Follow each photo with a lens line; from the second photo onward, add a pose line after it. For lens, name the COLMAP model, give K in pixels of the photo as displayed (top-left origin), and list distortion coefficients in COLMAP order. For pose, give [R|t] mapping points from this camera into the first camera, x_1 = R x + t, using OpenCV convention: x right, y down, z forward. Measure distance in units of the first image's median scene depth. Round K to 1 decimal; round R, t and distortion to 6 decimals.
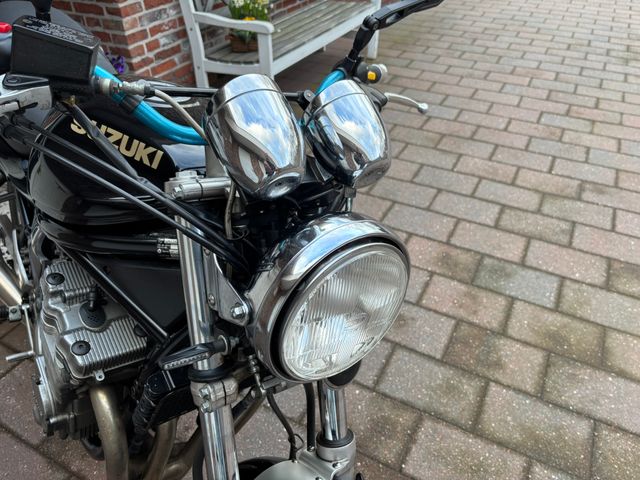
lens RADIAL K [[488.4, 0, 324.6], [0, 488.4, 231.3], [0, 0, 1]] dist [0.029397, -0.053752]
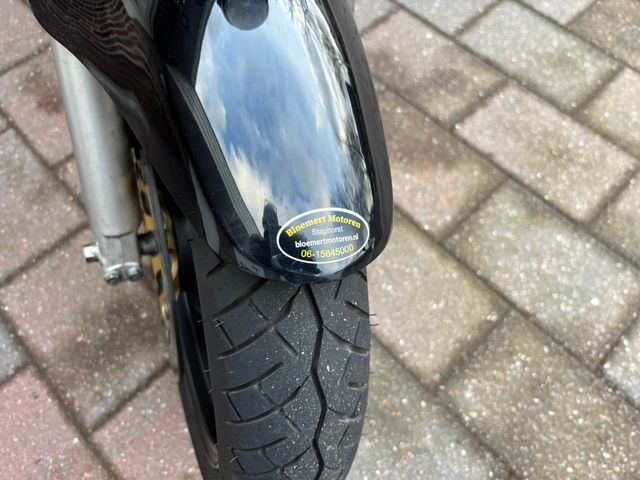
lens RADIAL K [[488.4, 0, 324.5], [0, 488.4, 239.4], [0, 0, 1]] dist [0.029397, -0.053752]
pose [[0.946990, 0.279254, -0.158831, 0.067236], [-0.180978, 0.872196, 0.454445, 0.162813], [0.265438, -0.401610, 0.876500, 0.117947]]
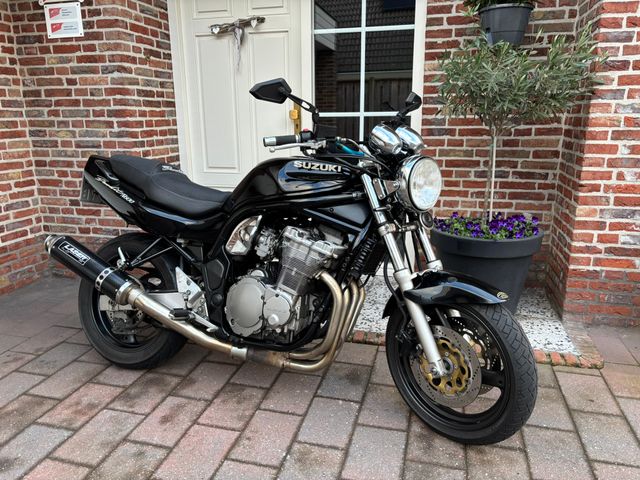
lens RADIAL K [[488.4, 0, 310.3], [0, 488.4, 241.1], [0, 0, 1]] dist [0.029397, -0.053752]
pose [[0.204841, 0.249828, -0.946375, 0.439905], [-0.581996, 0.808475, 0.087453, -0.116017], [0.786969, 0.532873, 0.311008, 0.234747]]
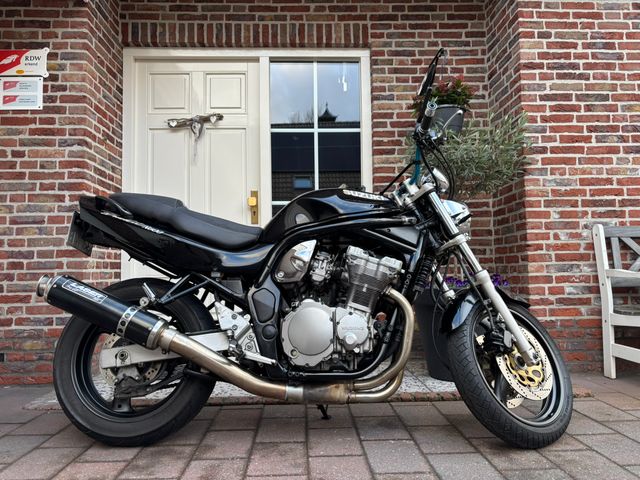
lens RADIAL K [[488.4, 0, 308.8], [0, 488.4, 240.9], [0, 0, 1]] dist [0.029397, -0.053752]
pose [[0.479131, -0.059939, -0.875694, 0.358710], [-0.520607, 0.783829, -0.338498, 0.200510], [0.706684, 0.618077, 0.344352, 0.144271]]
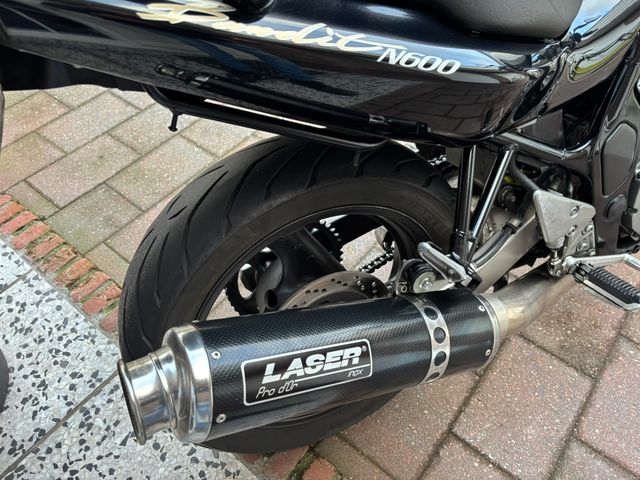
lens RADIAL K [[488.4, 0, 323.9], [0, 488.4, 234.8], [0, 0, 1]] dist [0.029397, -0.053752]
pose [[0.205263, -0.754681, 0.623156, -0.516766], [0.599631, 0.600190, 0.529353, -0.200946], [-0.773505, 0.265007, 0.575727, 0.411479]]
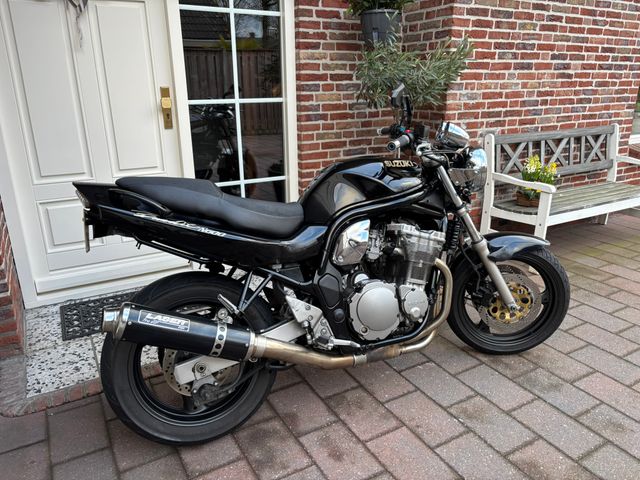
lens RADIAL K [[488.4, 0, 323.8], [0, 488.4, 242.2], [0, 0, 1]] dist [0.029397, -0.053752]
pose [[0.843085, 0.175186, -0.508445, 0.053078], [-0.325392, 0.918923, -0.222935, 0.168770], [0.428167, 0.353397, 0.831735, -0.227377]]
